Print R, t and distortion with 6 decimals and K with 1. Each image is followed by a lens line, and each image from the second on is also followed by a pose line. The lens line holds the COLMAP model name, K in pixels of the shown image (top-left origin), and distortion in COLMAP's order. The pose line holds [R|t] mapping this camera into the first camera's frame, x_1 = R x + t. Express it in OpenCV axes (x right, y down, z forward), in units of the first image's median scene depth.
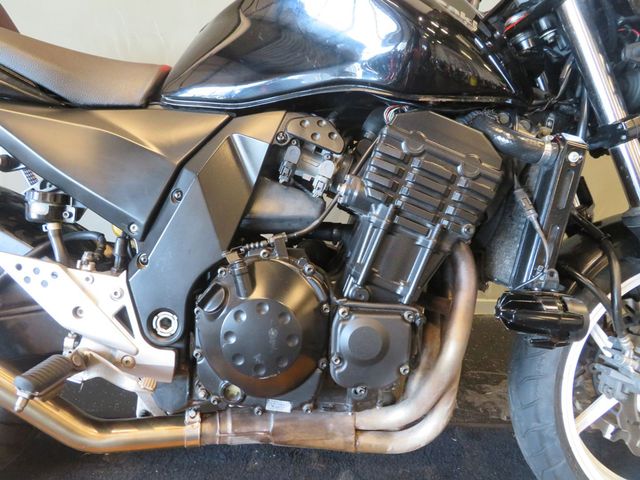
lens RADIAL K [[455.3, 0, 321.6], [0, 455.3, 242.8], [0, 0, 1]] dist [-0.000924, -0.002183]
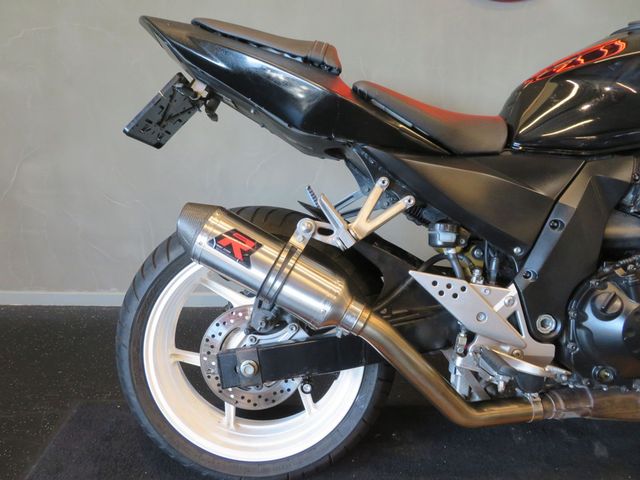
lens RADIAL K [[455.3, 0, 321.6], [0, 455.3, 242.8], [0, 0, 1]] dist [-0.000924, -0.002183]
pose [[0.999555, -0.027533, 0.011516, -0.987264], [0.027540, 0.999621, -0.000432, -0.069164], [-0.011500, 0.000749, 0.999934, -0.287407]]
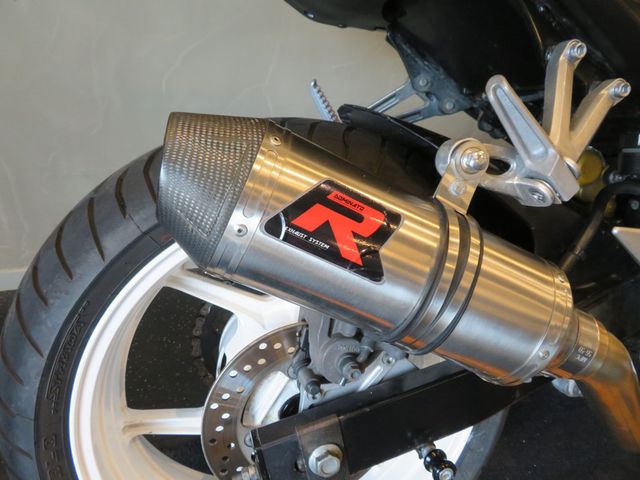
lens RADIAL K [[455.3, 0, 321.6], [0, 455.3, 242.8], [0, 0, 1]] dist [-0.000924, -0.002183]
pose [[0.956011, -0.142616, 0.256326, -1.317734], [0.092109, 0.975605, 0.199277, -0.140023], [-0.278493, -0.166901, 0.945826, 0.471682]]
